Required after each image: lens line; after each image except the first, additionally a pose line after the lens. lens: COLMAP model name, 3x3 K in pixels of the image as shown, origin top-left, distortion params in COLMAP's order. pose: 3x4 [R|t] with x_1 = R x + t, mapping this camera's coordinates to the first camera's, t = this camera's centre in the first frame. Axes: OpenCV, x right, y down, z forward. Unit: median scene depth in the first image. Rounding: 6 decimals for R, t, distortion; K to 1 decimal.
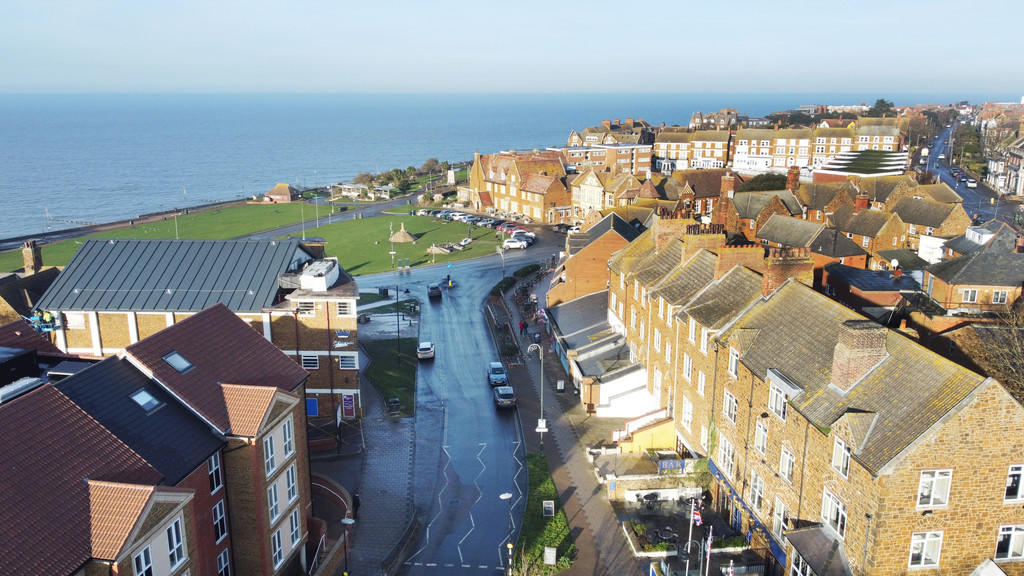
lens RADIAL K [[716.7, 0, 514.6], [0, 716.7, 290.3], [0, 0, 1]] dist [-0.003749, 0.000080]
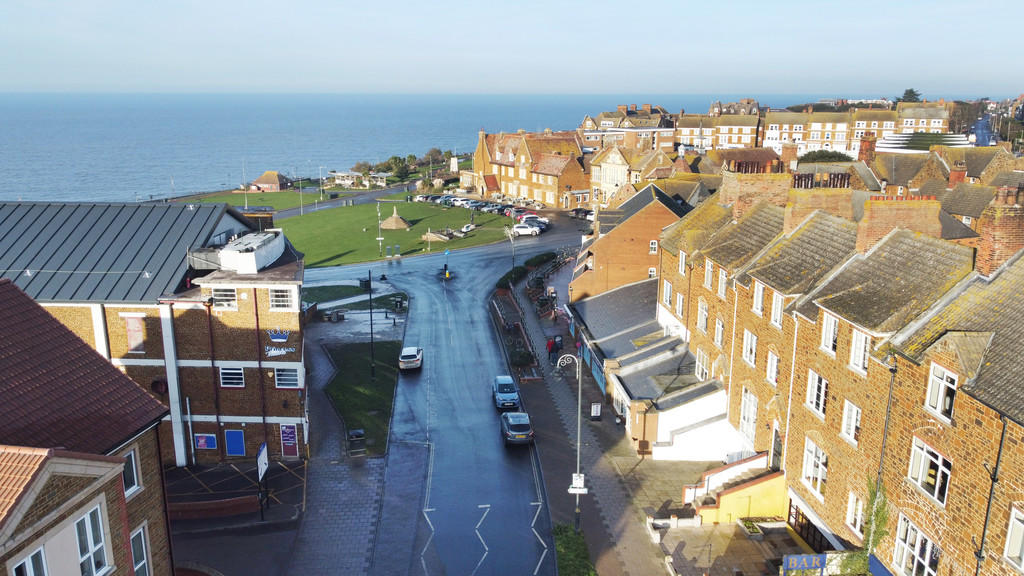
lens RADIAL K [[716.7, 0, 509.9], [0, 716.7, 285.1], [0, 0, 1]] dist [-0.003749, 0.000080]
pose [[0.999885, 0.003690, -0.014678, -0.010358], [-0.003824, 0.999951, -0.009134, 0.016076], [0.014644, 0.009189, 0.999851, 0.291133]]
